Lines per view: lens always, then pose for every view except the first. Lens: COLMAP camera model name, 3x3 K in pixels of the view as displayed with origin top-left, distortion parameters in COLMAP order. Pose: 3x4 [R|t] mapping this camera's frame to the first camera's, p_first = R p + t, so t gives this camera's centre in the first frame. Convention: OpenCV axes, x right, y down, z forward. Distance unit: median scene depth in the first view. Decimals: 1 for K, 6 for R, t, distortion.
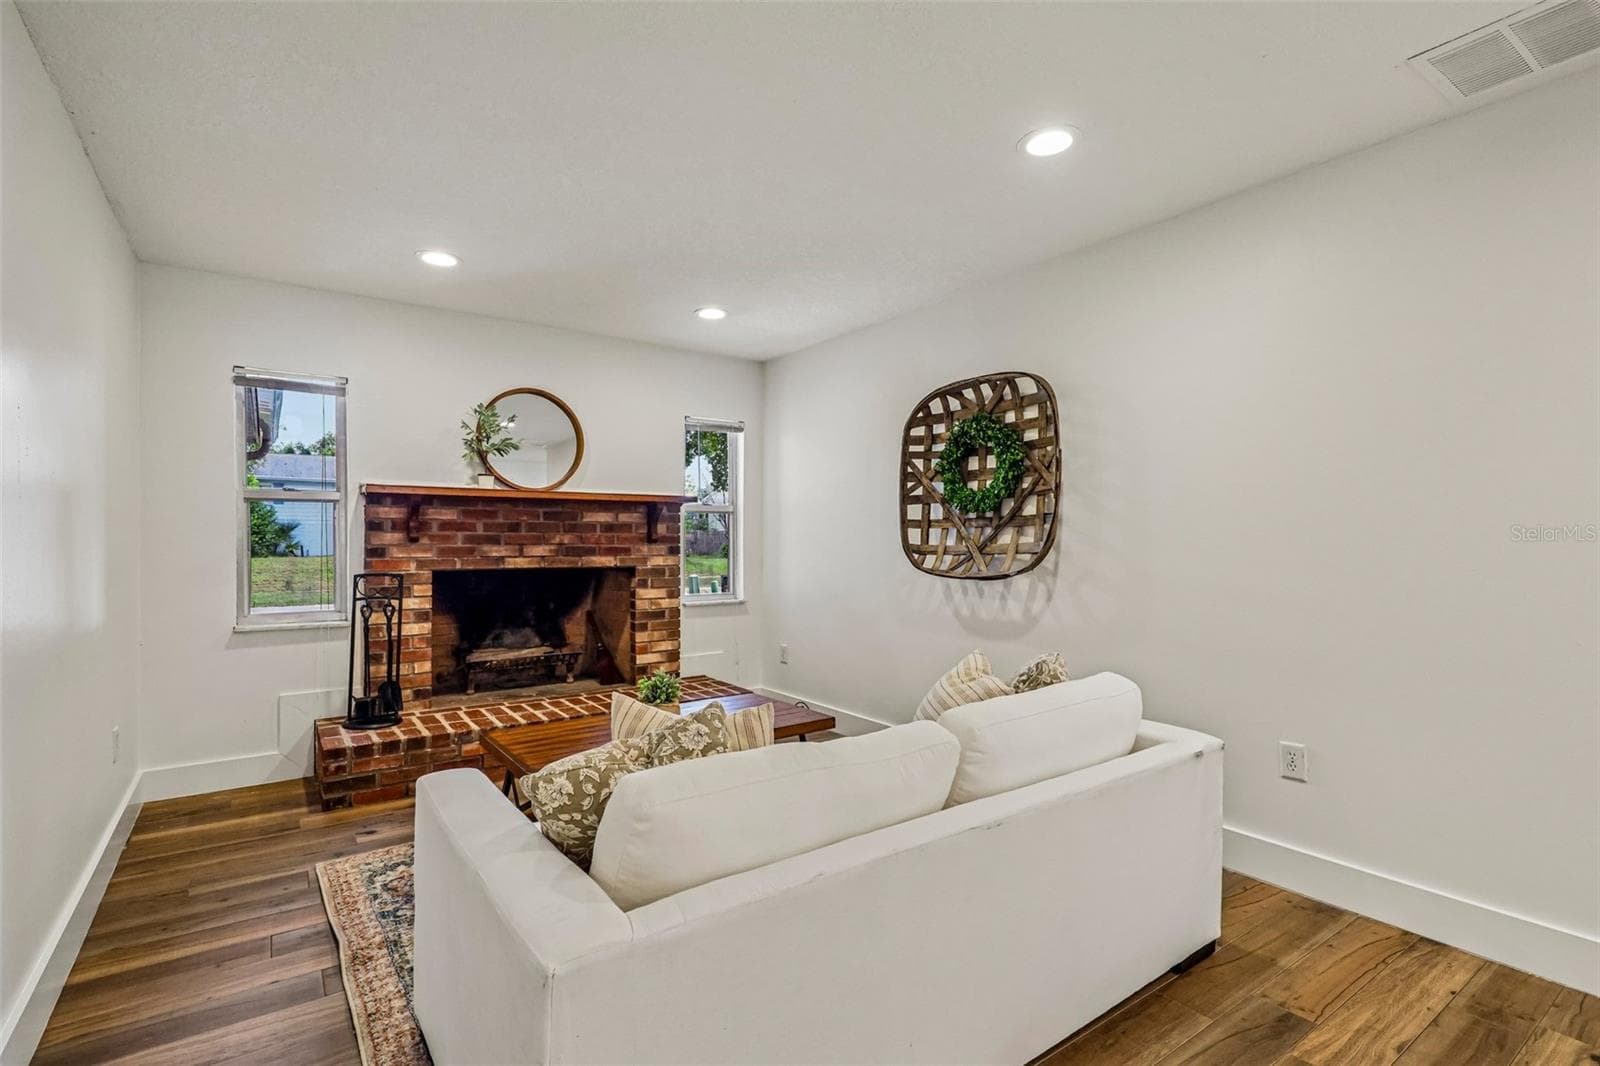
lens RADIAL K [[755.8, 0, 800.3], [0, 755.8, 536.5], [0, 0, 1]] dist [0.006874, -0.002078]
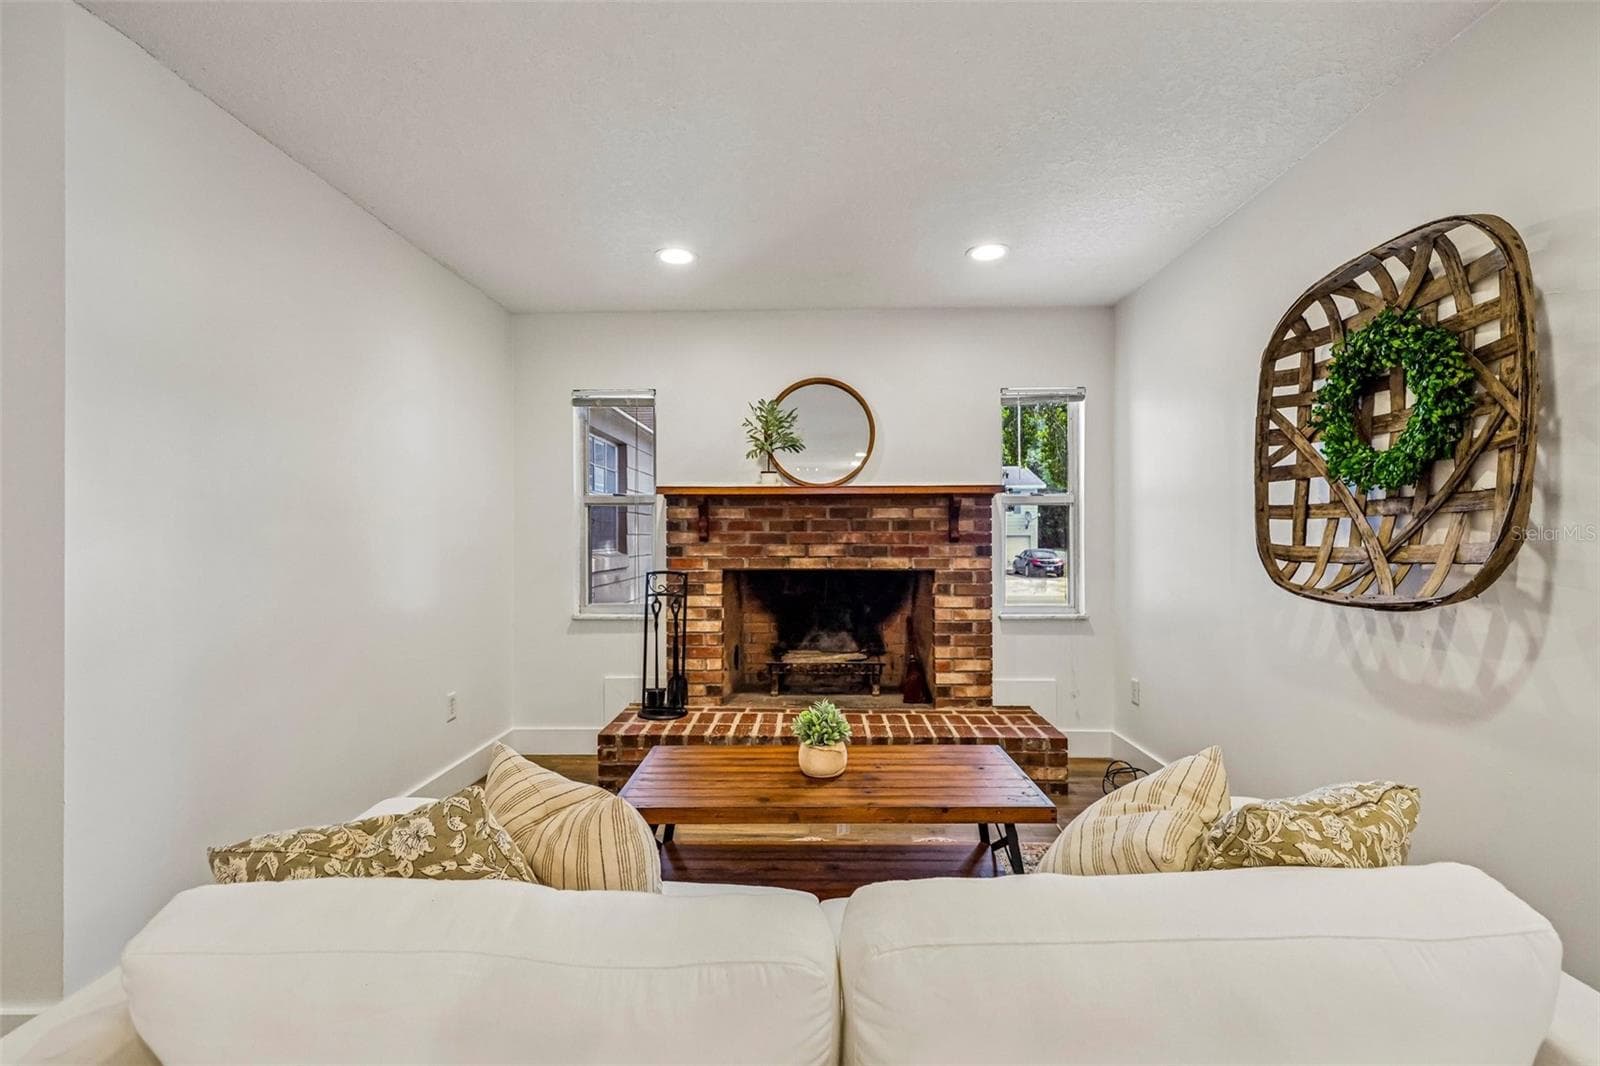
lens RADIAL K [[755.8, 0, 799.6], [0, 755.8, 532.3], [0, 0, 1]] dist [0.006874, -0.002078]
pose [[0.798923, -0.007440, -0.601387, 0.208786], [0.005745, 0.999972, -0.004739, 0.000527], [0.601405, 0.000331, 0.798944, 0.263082]]
